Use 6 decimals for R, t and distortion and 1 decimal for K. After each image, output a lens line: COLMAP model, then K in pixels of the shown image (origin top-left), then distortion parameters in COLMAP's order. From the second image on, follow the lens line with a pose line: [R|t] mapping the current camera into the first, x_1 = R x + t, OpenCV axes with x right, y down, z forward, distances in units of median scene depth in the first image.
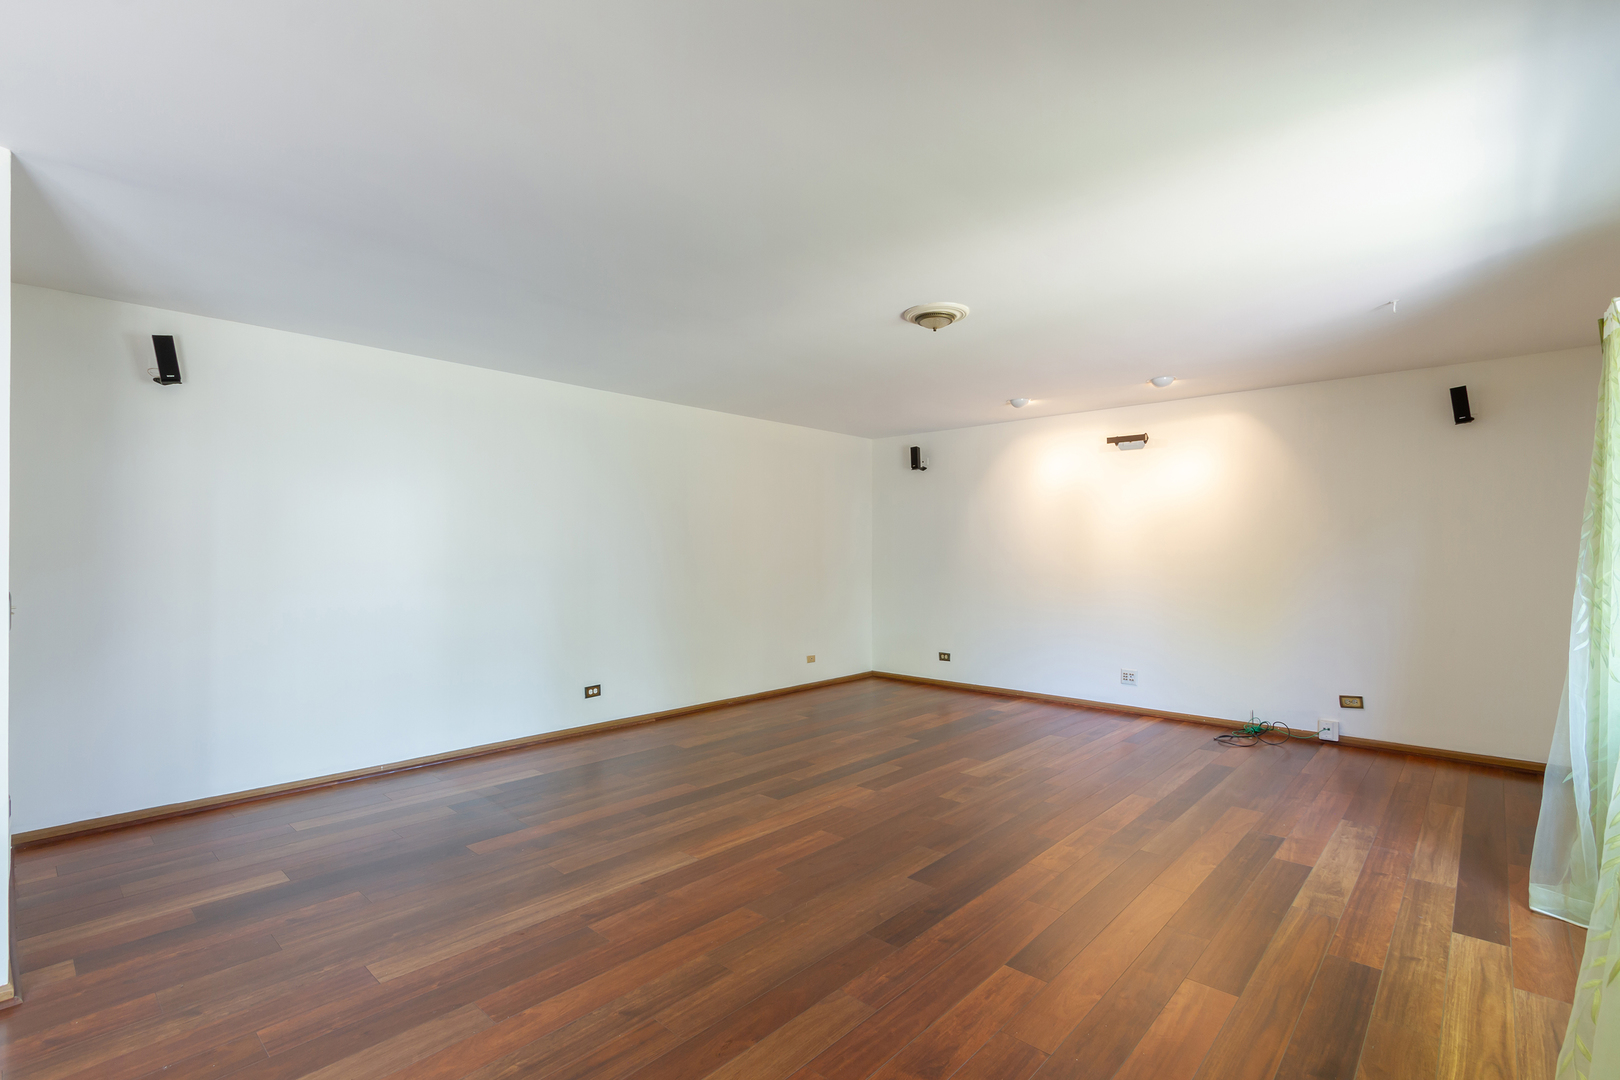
lens RADIAL K [[735.1, 0, 804.2], [0, 735.1, 538.1], [0, 0, 1]] dist [-0.009207, -0.000627]
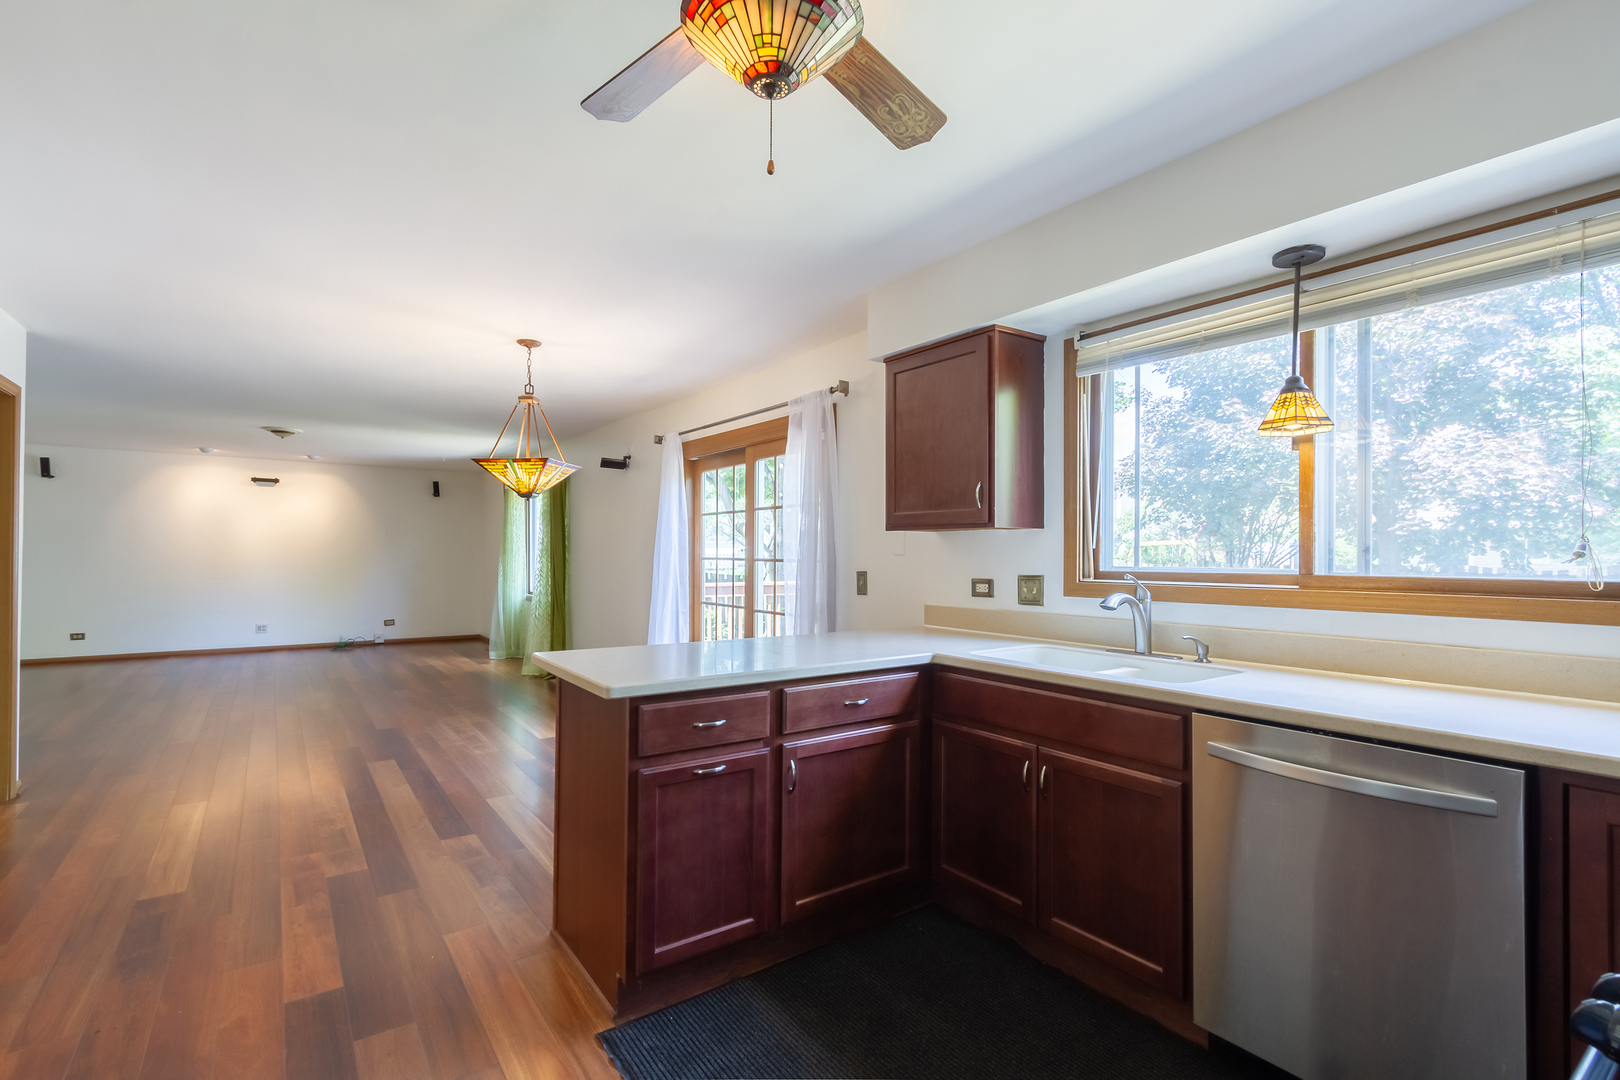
lens RADIAL K [[735.1, 0, 804.4], [0, 735.1, 557.5], [0, 0, 1]] dist [-0.009207, -0.000627]
pose [[0.180563, -0.001554, 0.983562, -0.957971], [-0.024042, 0.999693, 0.005994, -0.003551], [-0.983270, -0.024729, 0.180470, -0.473605]]
